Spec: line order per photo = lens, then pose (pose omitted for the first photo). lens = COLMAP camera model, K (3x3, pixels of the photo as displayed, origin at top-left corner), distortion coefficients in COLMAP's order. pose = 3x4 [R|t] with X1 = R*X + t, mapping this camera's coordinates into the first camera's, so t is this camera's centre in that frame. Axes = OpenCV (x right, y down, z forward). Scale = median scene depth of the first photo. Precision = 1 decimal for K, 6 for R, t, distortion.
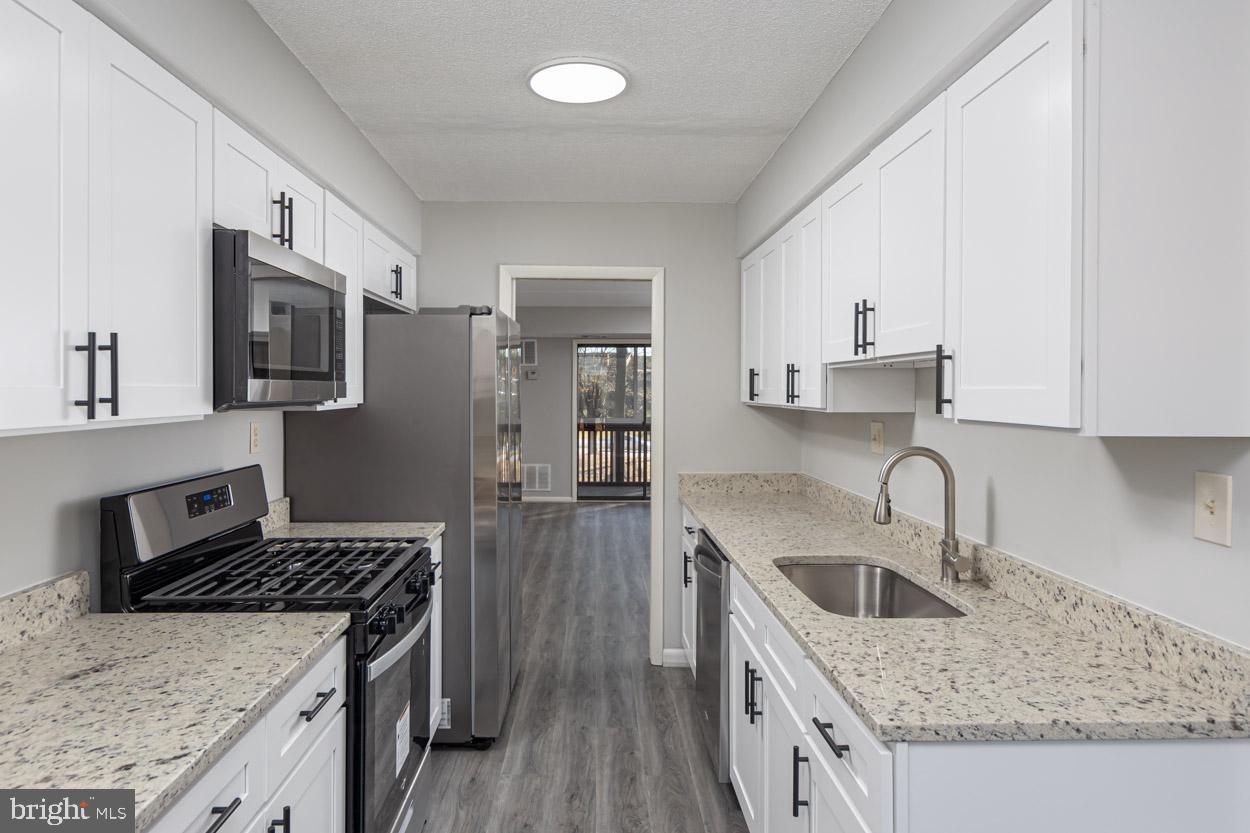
lens RADIAL K [[764.2, 0, 580.6], [0, 764.2, 388.9], [0, 0, 1]] dist [0.008332, -0.005901]
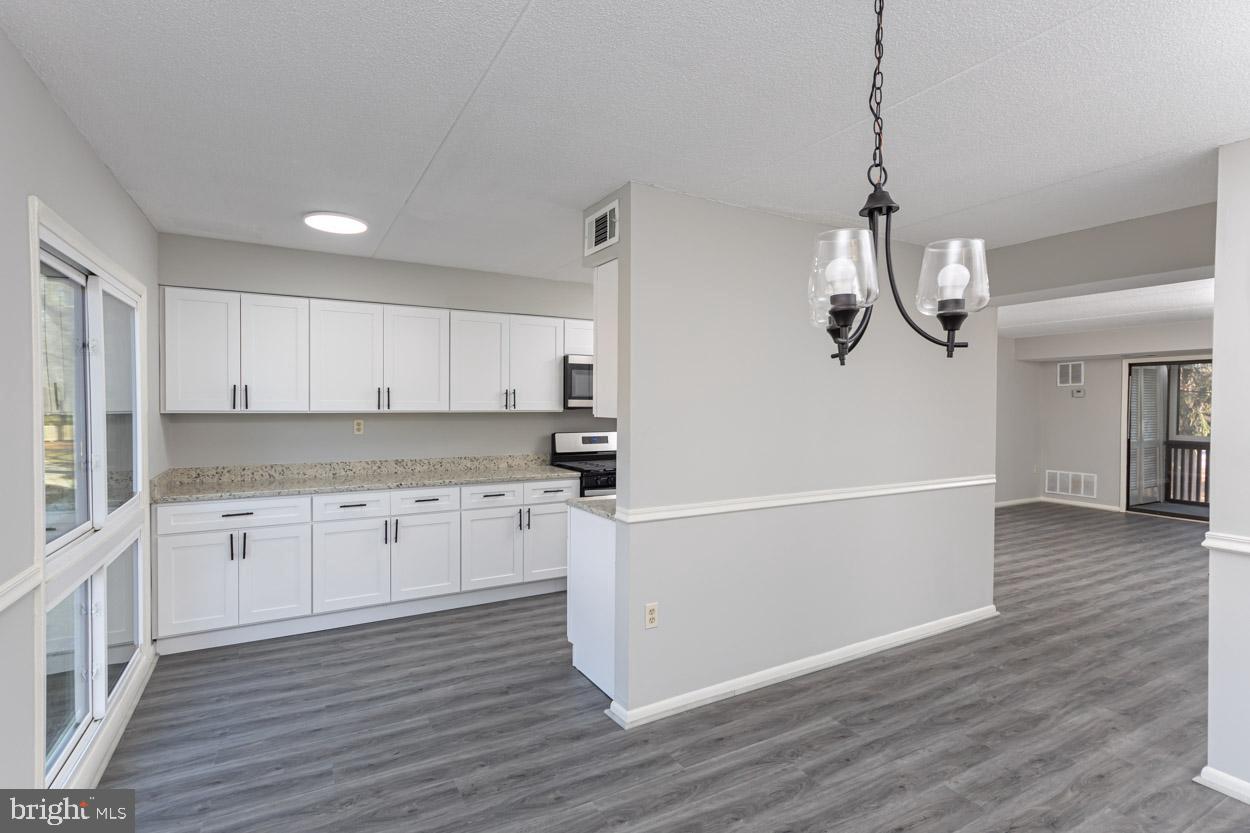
lens RADIAL K [[603.9, 0, 618.2], [0, 603.9, 402.7], [0, 0, 1]] dist [-0.001108, 0.005497]
pose [[0.468824, -0.000444, -0.883292, 2.017066], [-0.003181, 0.999993, -0.002191, 0.004734], [0.883286, 0.003837, 0.468819, -0.049978]]
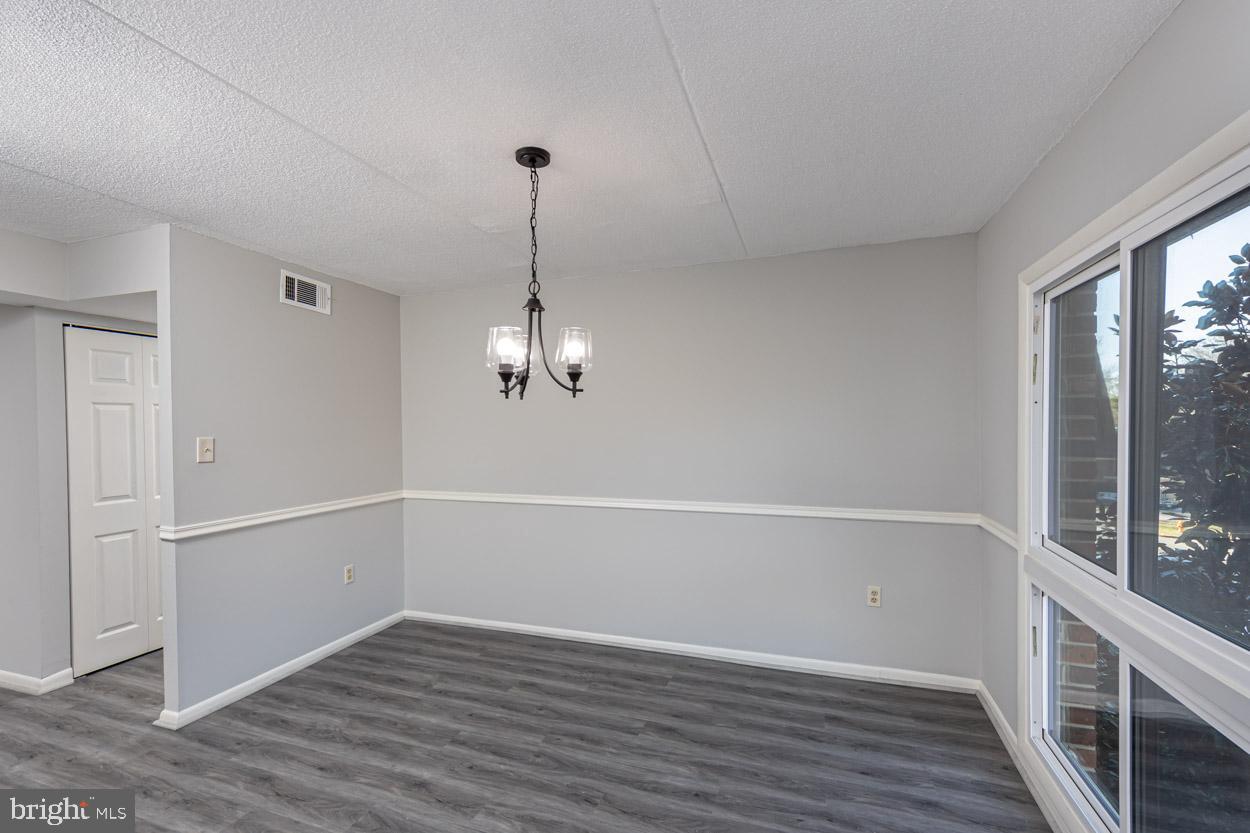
lens RADIAL K [[552.5, 0, 623.7], [0, 552.5, 435.7], [0, 0, 1]] dist [0.004498, -0.000952]
pose [[0.337137, -0.021091, 0.941219, 0.480649], [0.007378, 0.999778, 0.019760, 0.003288], [-0.941427, 0.000282, 0.337218, 0.030952]]
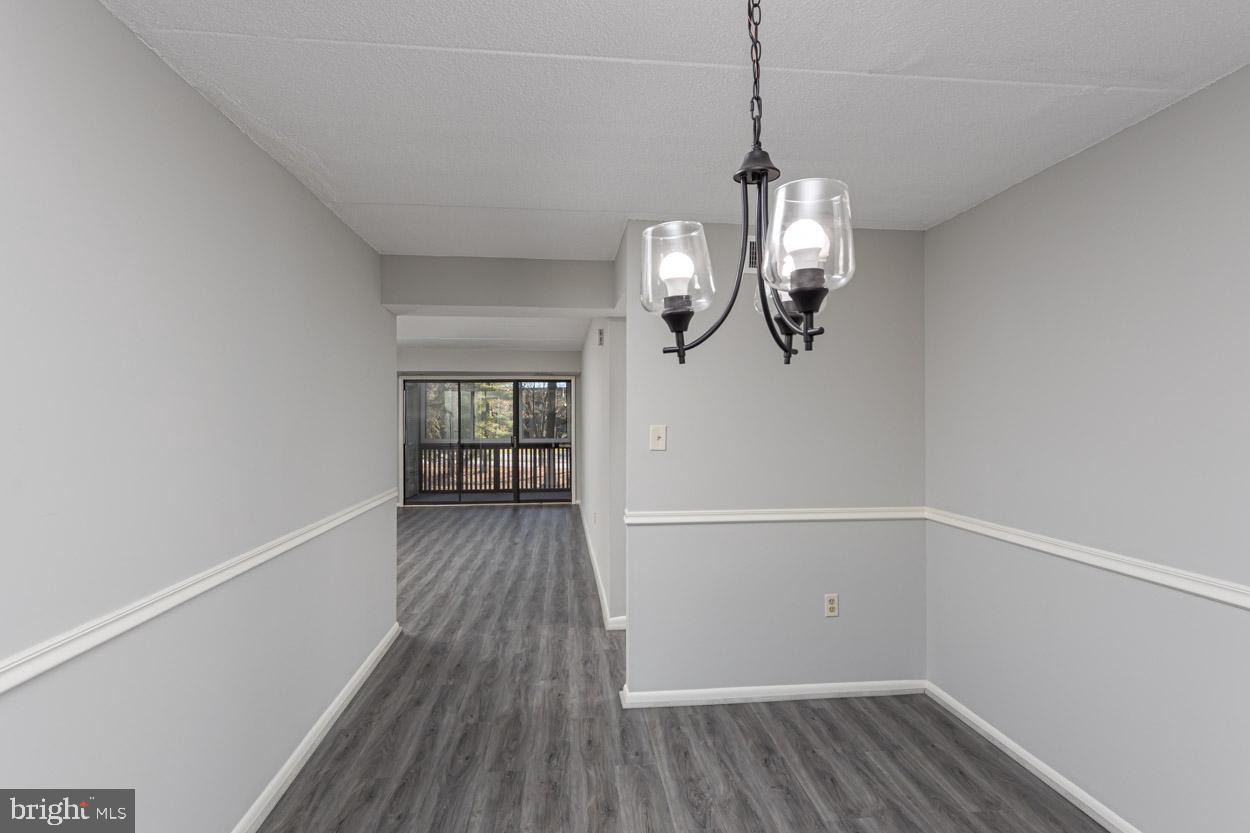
lens RADIAL K [[603.9, 0, 634.2], [0, 603.9, 404.5], [0, 0, 1]] dist [-0.001108, 0.005497]
pose [[0.994938, 0.008590, 0.100124, 1.313074], [-0.006778, 0.999807, -0.018424, 0.005276], [-0.100263, 0.017652, 0.994804, -0.010564]]
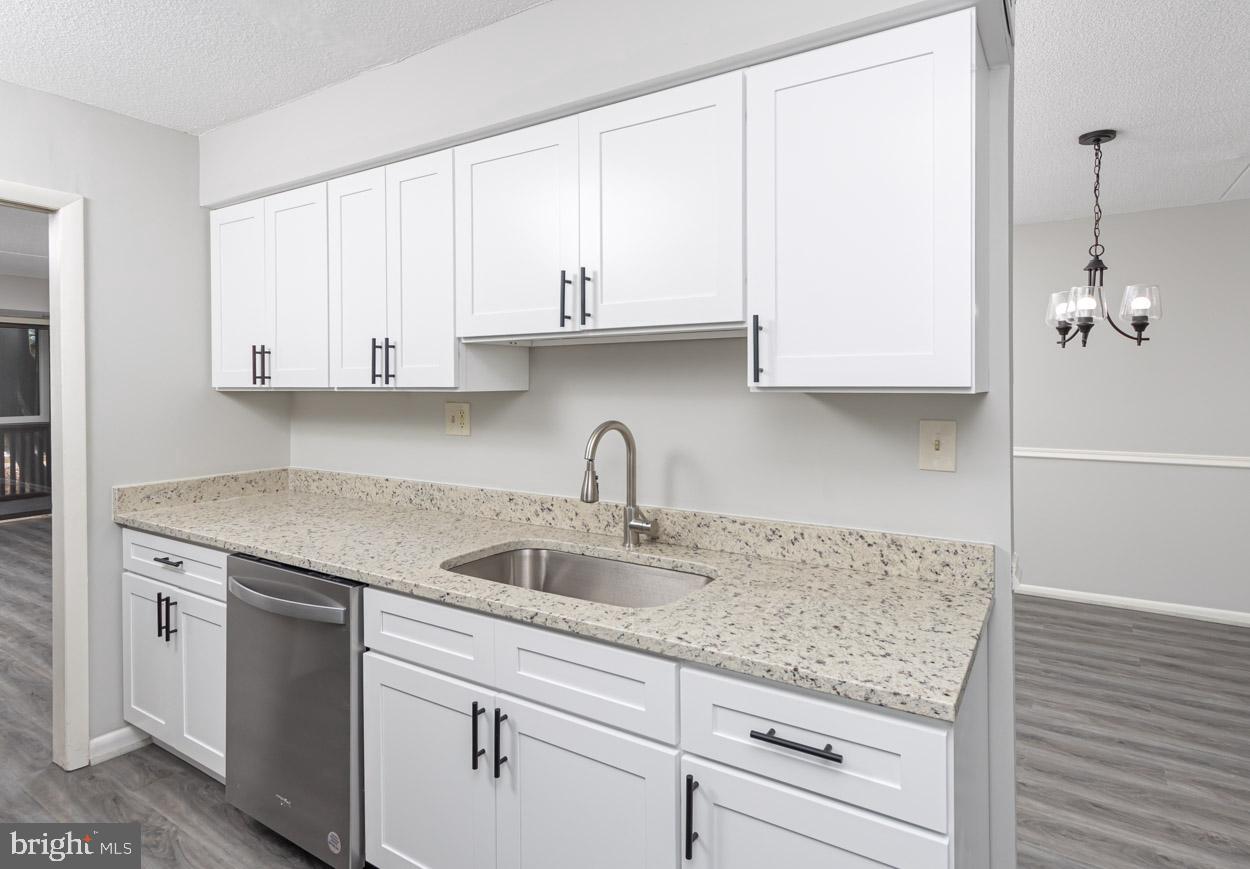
lens RADIAL K [[643.2, 0, 673.0], [0, 643.2, 389.0], [0, 0, 1]] dist [0.009027, -0.000850]
pose [[0.515187, -0.007466, 0.857045, -0.337382], [0.000461, 0.999964, 0.008434, 0.035184], [-0.857078, -0.003950, 0.515172, 0.662862]]
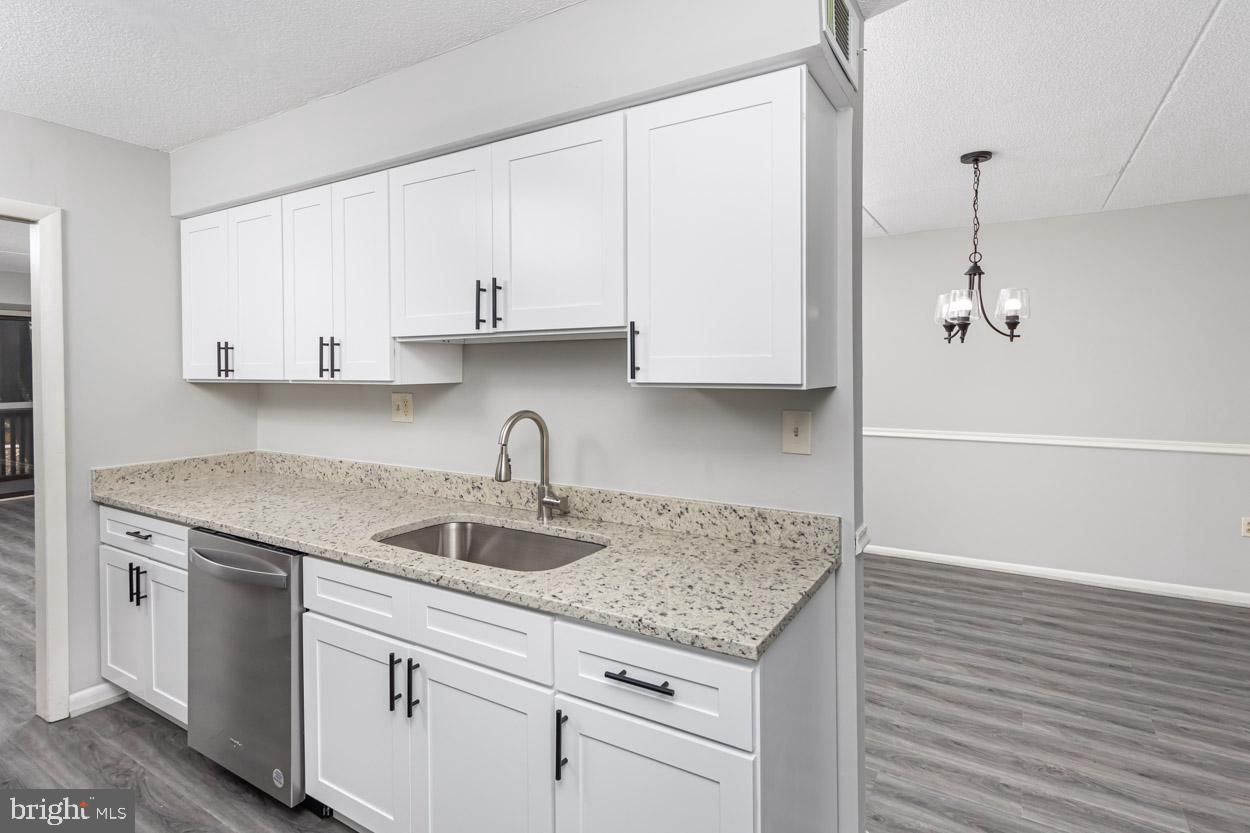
lens RADIAL K [[603.9, 0, 654.3], [0, 603.9, 379.4], [0, 0, 1]] dist [-0.001108, 0.005497]
pose [[0.505853, -0.013890, 0.862508, -0.333693], [0.002257, 0.999888, 0.014779, 0.022176], [-0.862617, -0.005529, 0.505828, 0.506061]]
